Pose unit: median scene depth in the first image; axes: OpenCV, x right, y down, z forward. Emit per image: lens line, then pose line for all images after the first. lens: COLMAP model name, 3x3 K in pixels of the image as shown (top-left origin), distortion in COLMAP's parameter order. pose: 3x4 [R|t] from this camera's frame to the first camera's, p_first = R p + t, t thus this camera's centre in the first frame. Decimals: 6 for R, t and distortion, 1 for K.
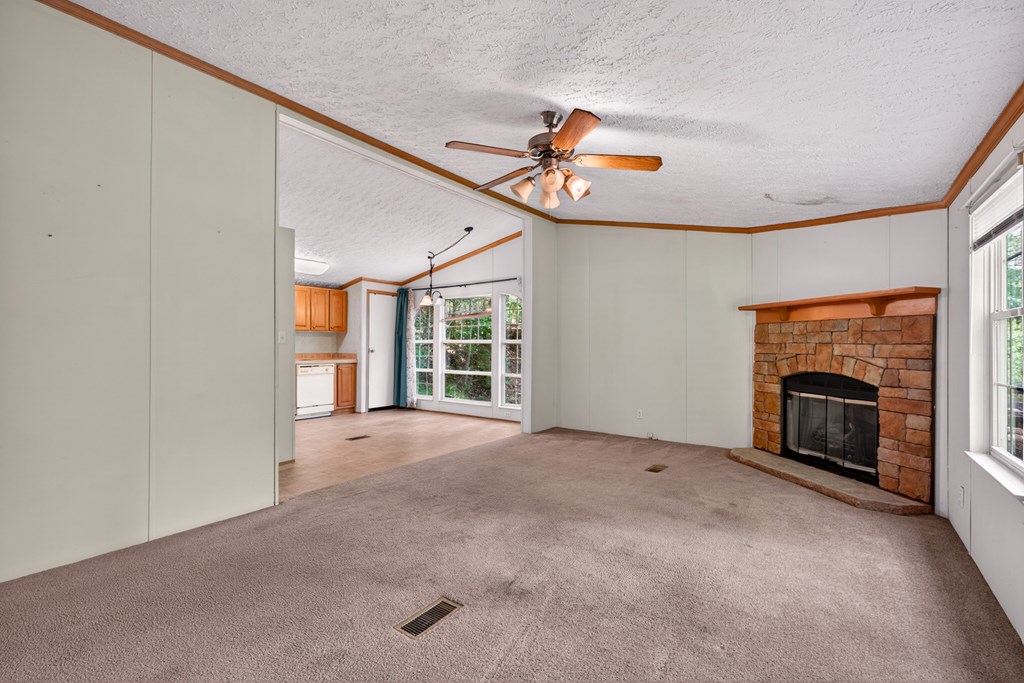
lens RADIAL K [[455.5, 0, 513.0], [0, 455.5, 342.4], [0, 0, 1]] dist [0.001013, -0.001693]
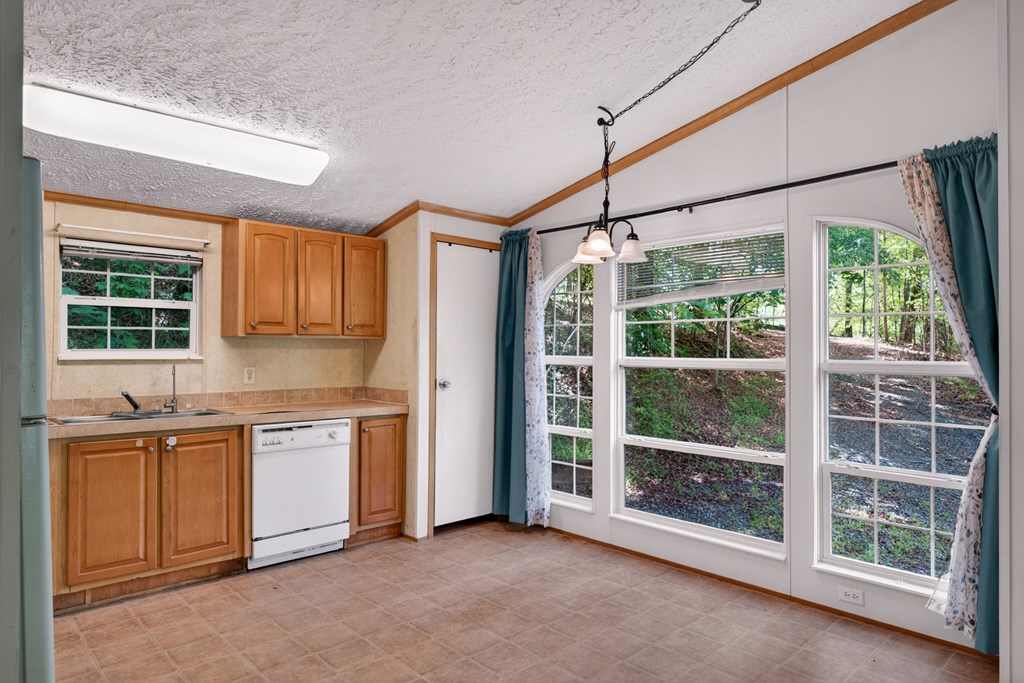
lens RADIAL K [[622.2, 0, 513.7], [0, 622.2, 337.3], [0, 0, 1]] dist [-0.005634, -0.002206]
pose [[0.982290, -0.004803, -0.187307, -0.145570], [0.001868, 0.999873, -0.015845, -0.014399], [0.187359, 0.015215, 0.982174, 0.473095]]
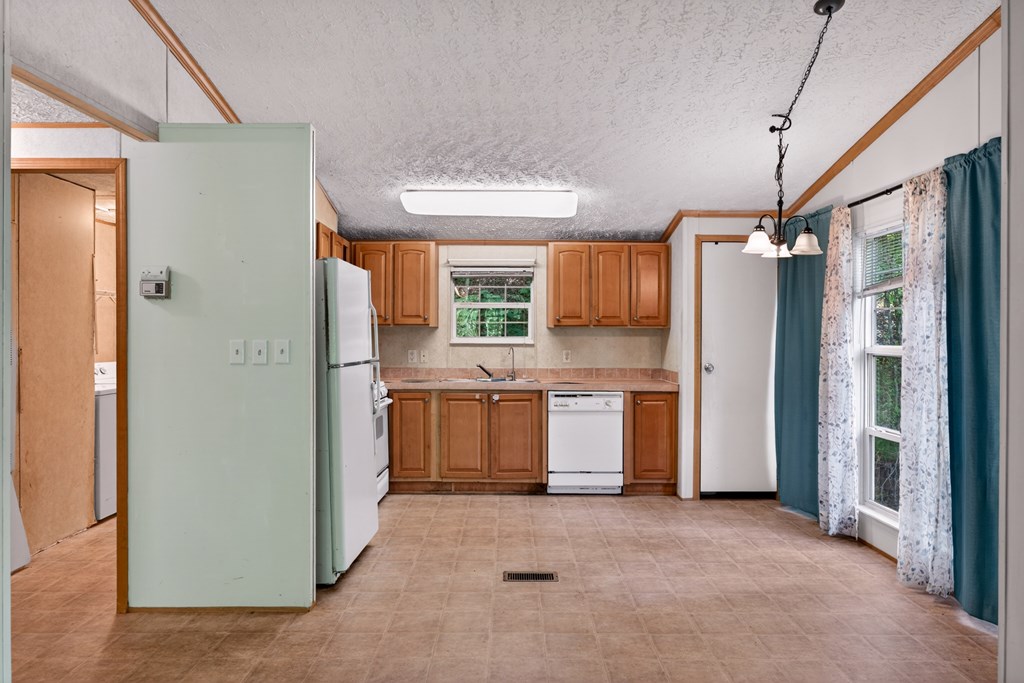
lens RADIAL K [[674.3, 0, 511.9], [0, 674.3, 335.3], [0, 0, 1]] dist [-0.020057, 0.014162]
pose [[0.590738, -0.001644, -0.806862, 0.122918], [0.002568, 0.999997, -0.000157, -0.014751], [0.806860, -0.001979, 0.590740, 0.445068]]
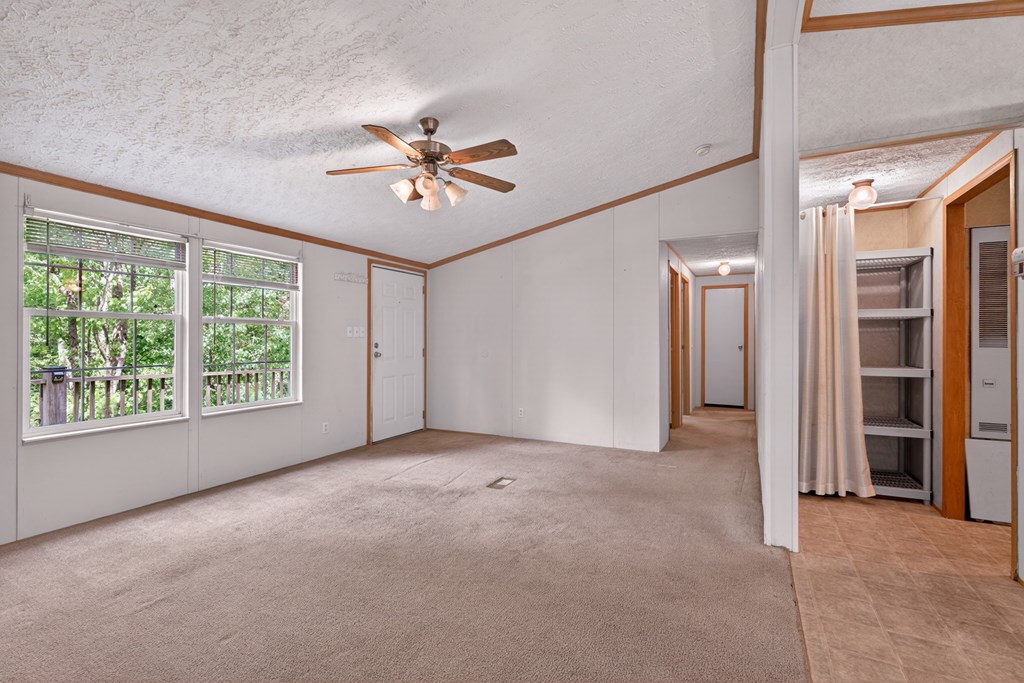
lens RADIAL K [[455.5, 0, 505.2], [0, 455.5, 344.2], [0, 0, 1]] dist [0.001013, -0.001693]
pose [[-0.988921, -0.002072, -0.148431, 0.021130], [-0.003512, 0.999949, 0.009444, 0.000900], [0.148404, 0.009860, -0.988878, 0.735388]]
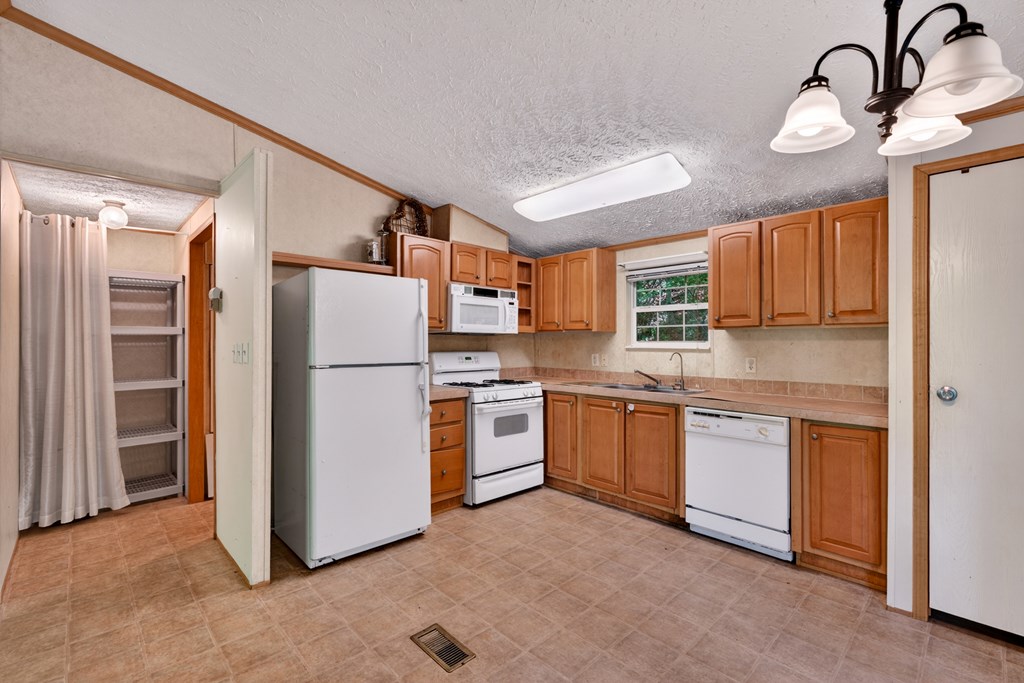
lens RADIAL K [[455.5, 0, 512.6], [0, 455.5, 338.8], [0, 0, 1]] dist [0.001013, -0.001693]
pose [[-0.177070, -0.009971, -0.984148, -0.009557], [0.002322, 0.999942, -0.010549, -0.010926], [0.984196, -0.004153, -0.177036, 0.813815]]
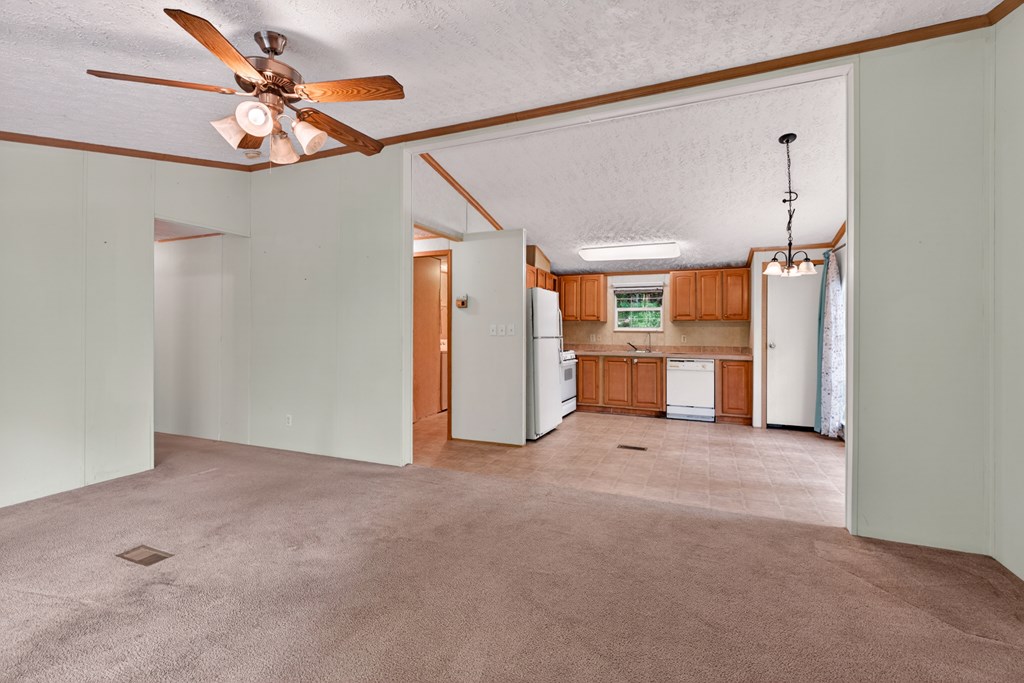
lens RADIAL K [[455.5, 0, 505.8], [0, 455.5, 328.1], [0, 0, 1]] dist [0.001013, -0.001693]
pose [[0.211944, -0.010374, -0.977227, 0.318431], [-0.000563, 0.999942, -0.010737, -0.001363], [0.977282, 0.002826, 0.211926, 0.434039]]
